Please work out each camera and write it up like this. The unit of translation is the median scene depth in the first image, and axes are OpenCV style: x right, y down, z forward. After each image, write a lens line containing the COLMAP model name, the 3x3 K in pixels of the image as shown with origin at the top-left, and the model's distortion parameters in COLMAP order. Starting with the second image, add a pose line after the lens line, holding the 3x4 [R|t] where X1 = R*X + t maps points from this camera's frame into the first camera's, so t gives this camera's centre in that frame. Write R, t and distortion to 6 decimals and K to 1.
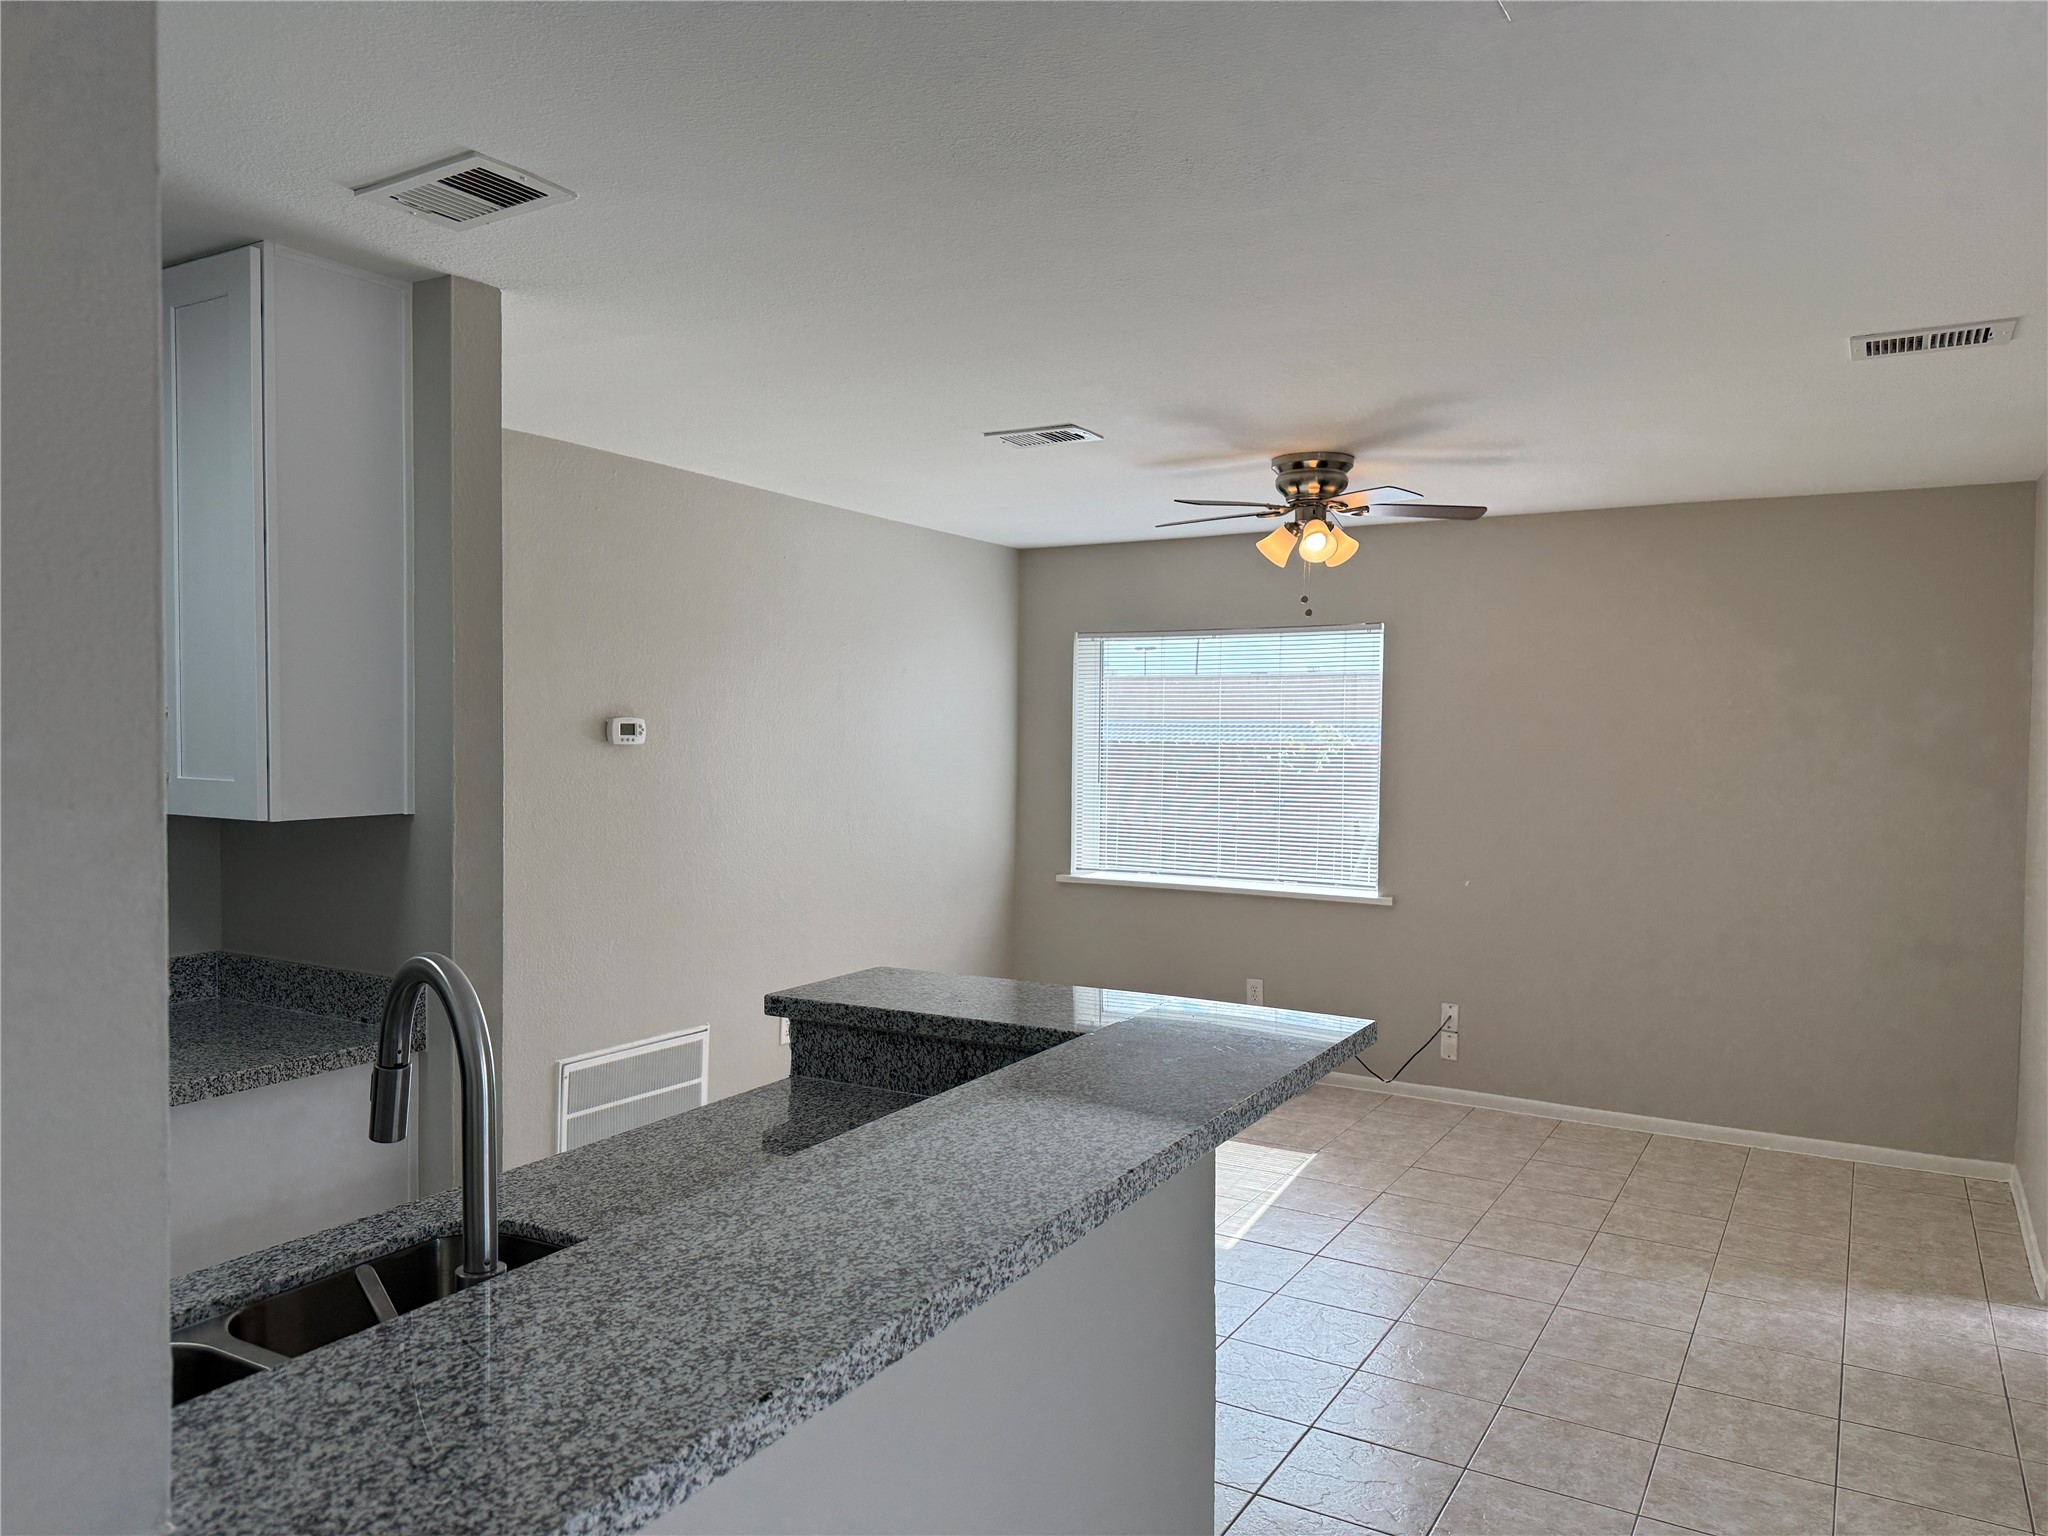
lens RADIAL K [[1441.9, 0, 1030.7], [0, 1441.9, 762.9], [0, 0, 1]] dist [0.037944, -0.042837]
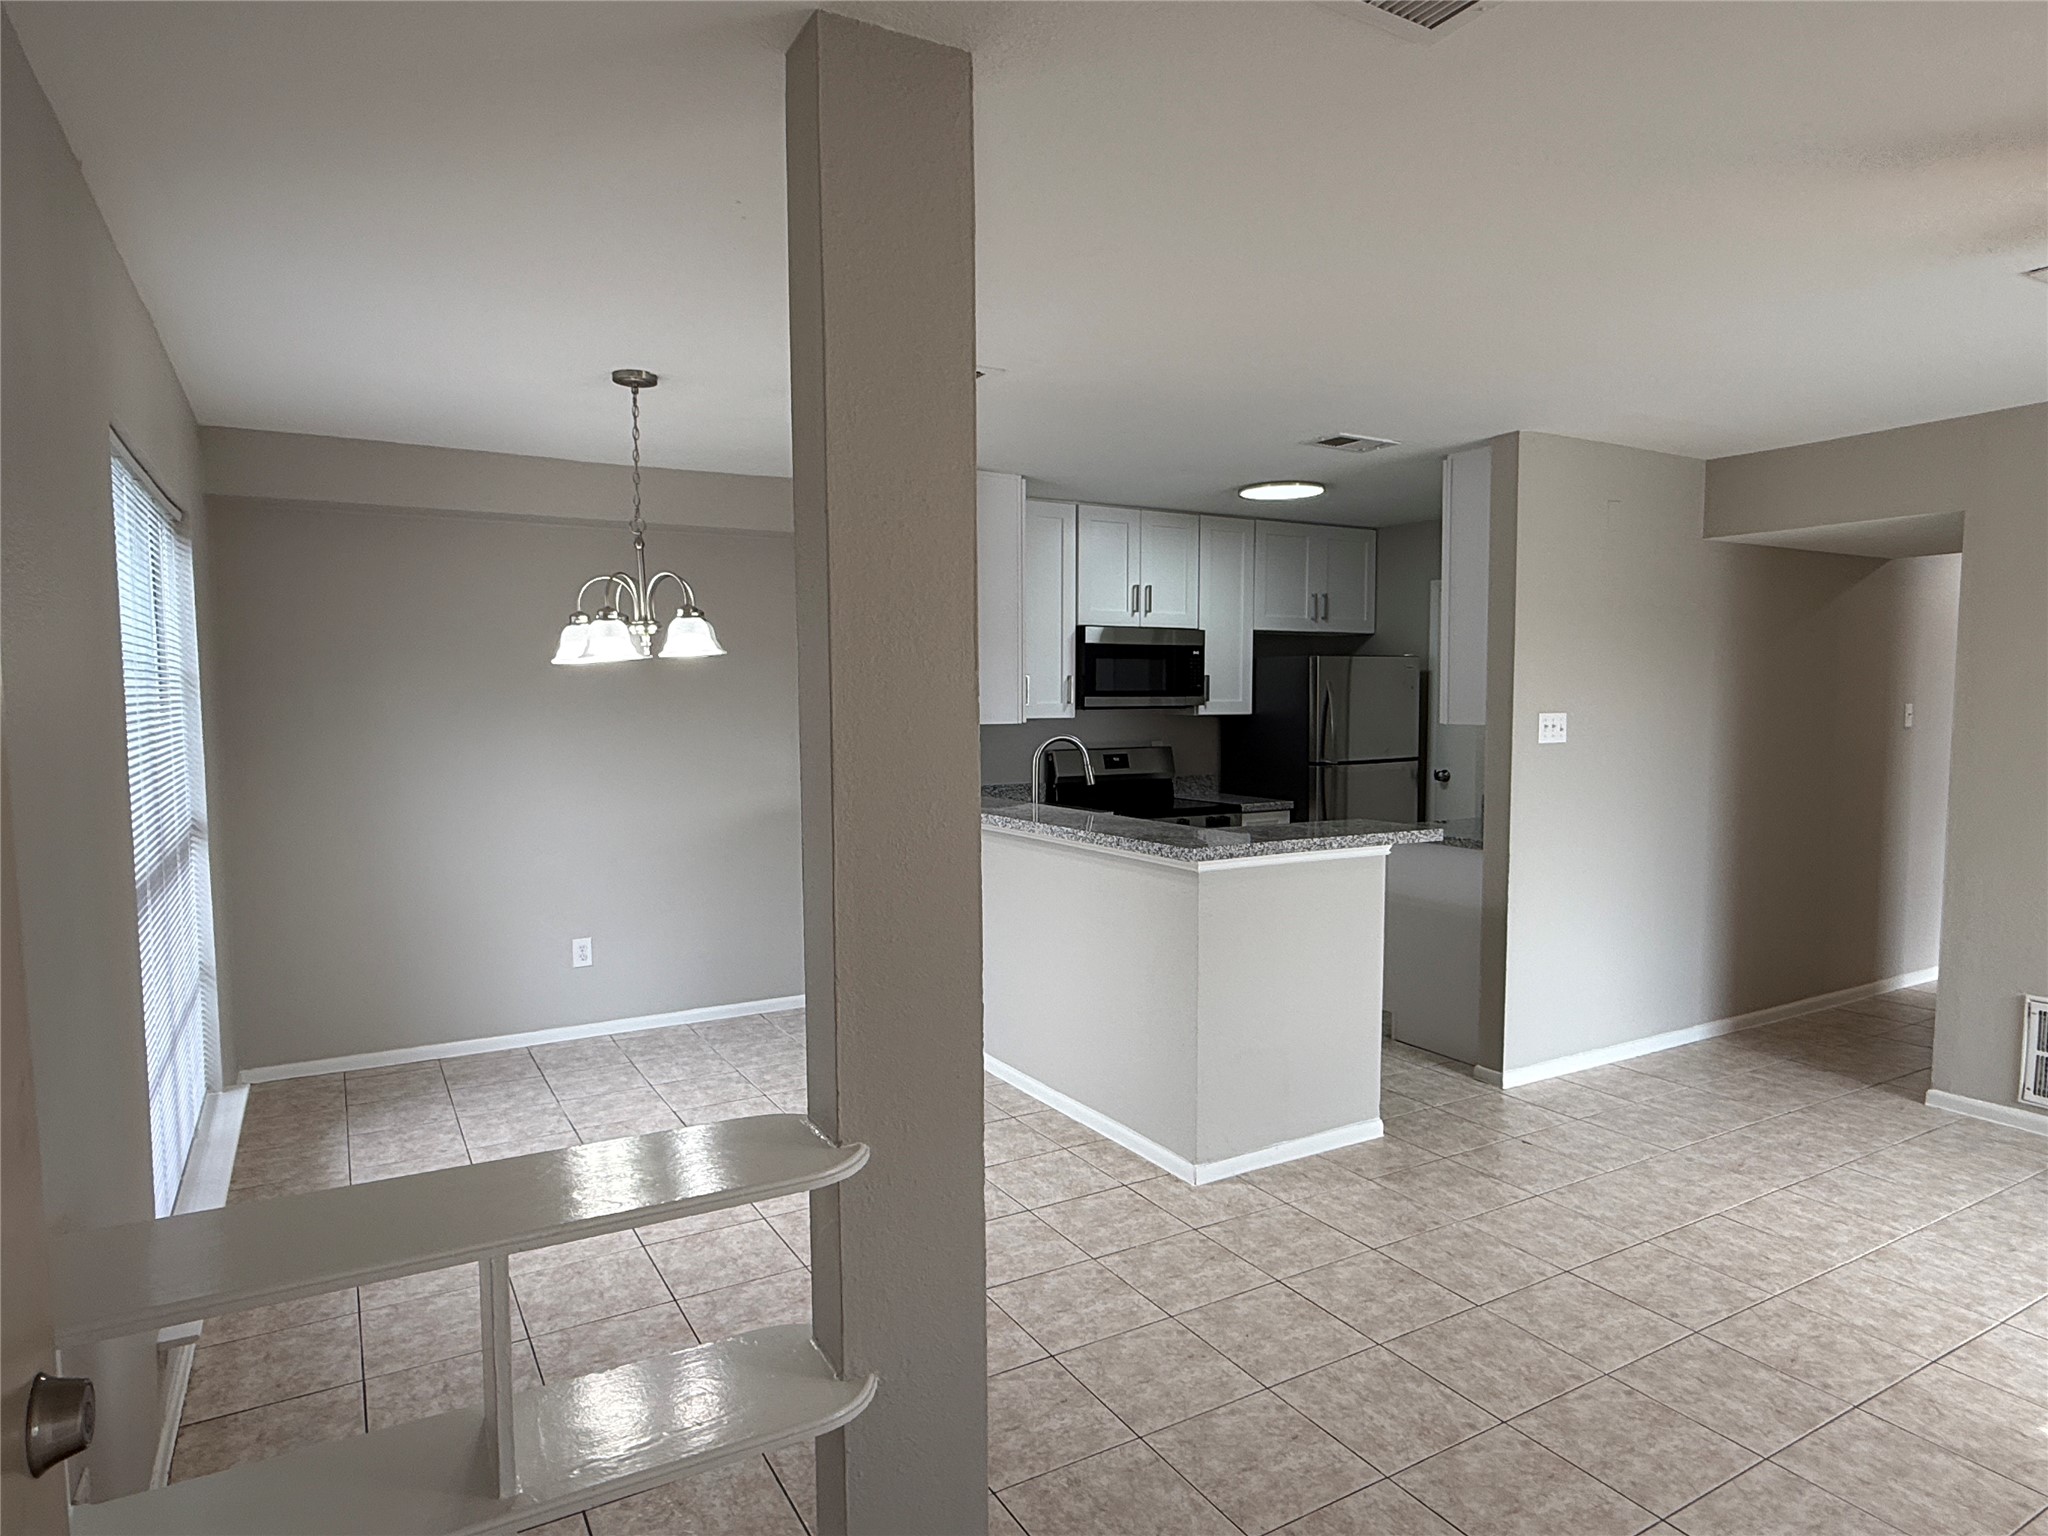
lens RADIAL K [[1203.8, 0, 1019.1], [0, 1203.8, 778.0], [0, 0, 1]] dist [0.000370, 0.000708]
pose [[-0.491216, 0.057948, -0.869108, 0.751370], [-0.023925, 0.996511, 0.079965, -0.003738], [0.870709, 0.060073, -0.488115, 0.745294]]
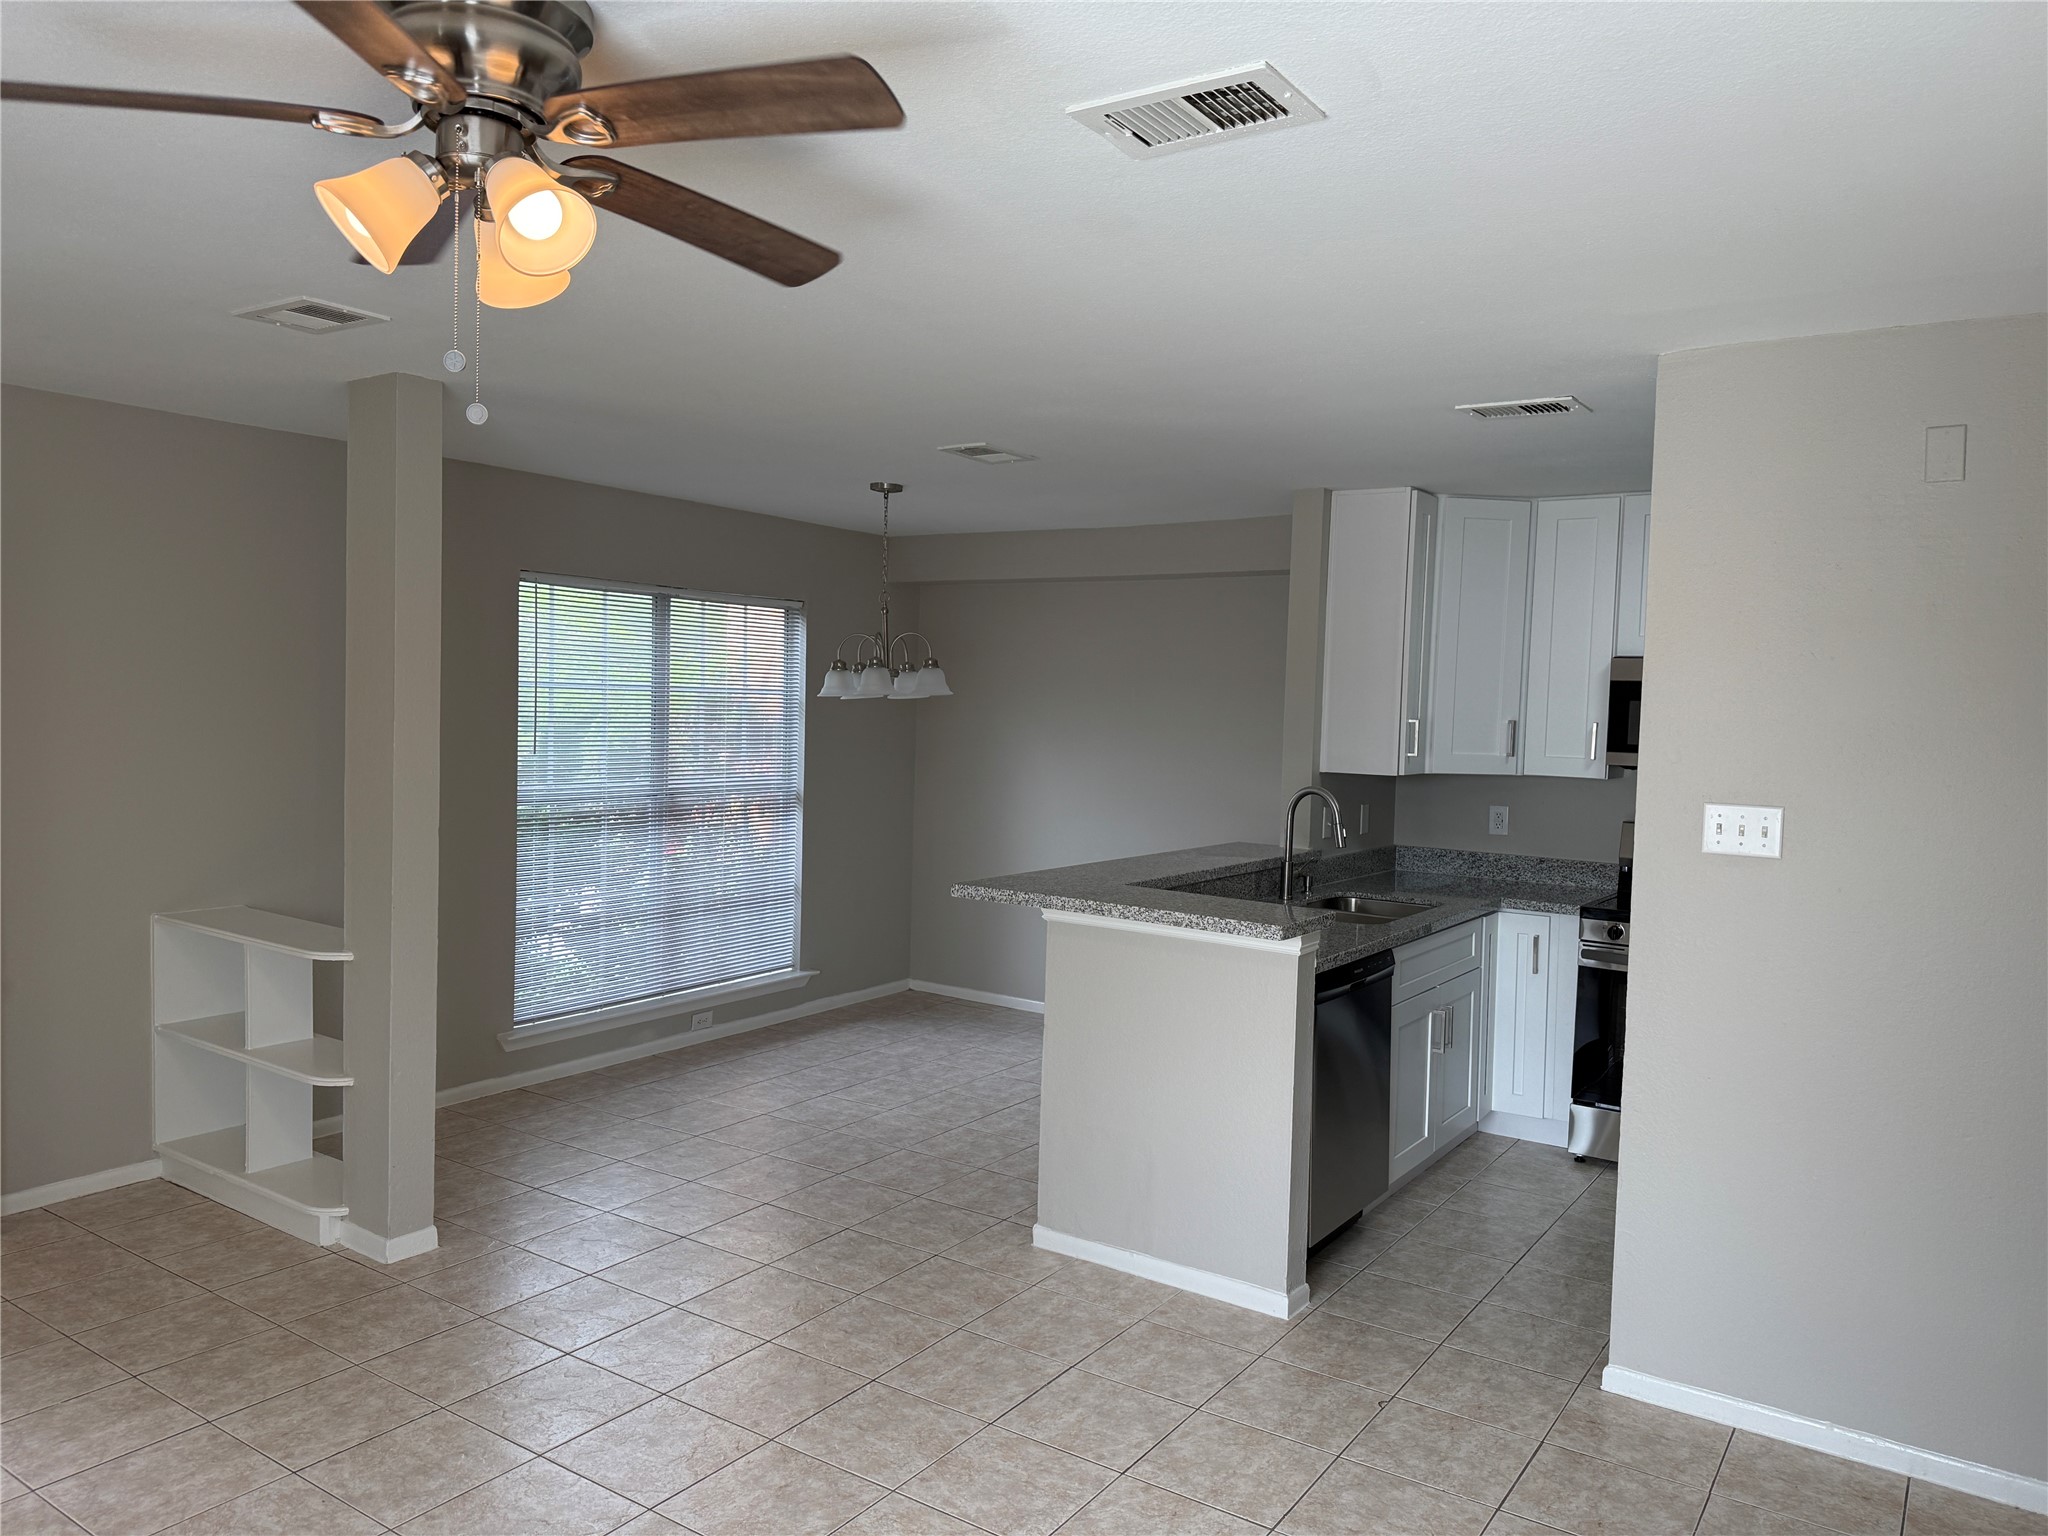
lens RADIAL K [[1441.9, 0, 1025.9], [0, 1441.9, 758.5], [0, 0, 1]] dist [0.037944, -0.042837]
pose [[-0.996508, -0.032657, 0.076848, 0.020209], [-0.027173, 0.997081, 0.071357, -0.049573], [-0.078954, 0.069020, -0.994486, 1.333018]]
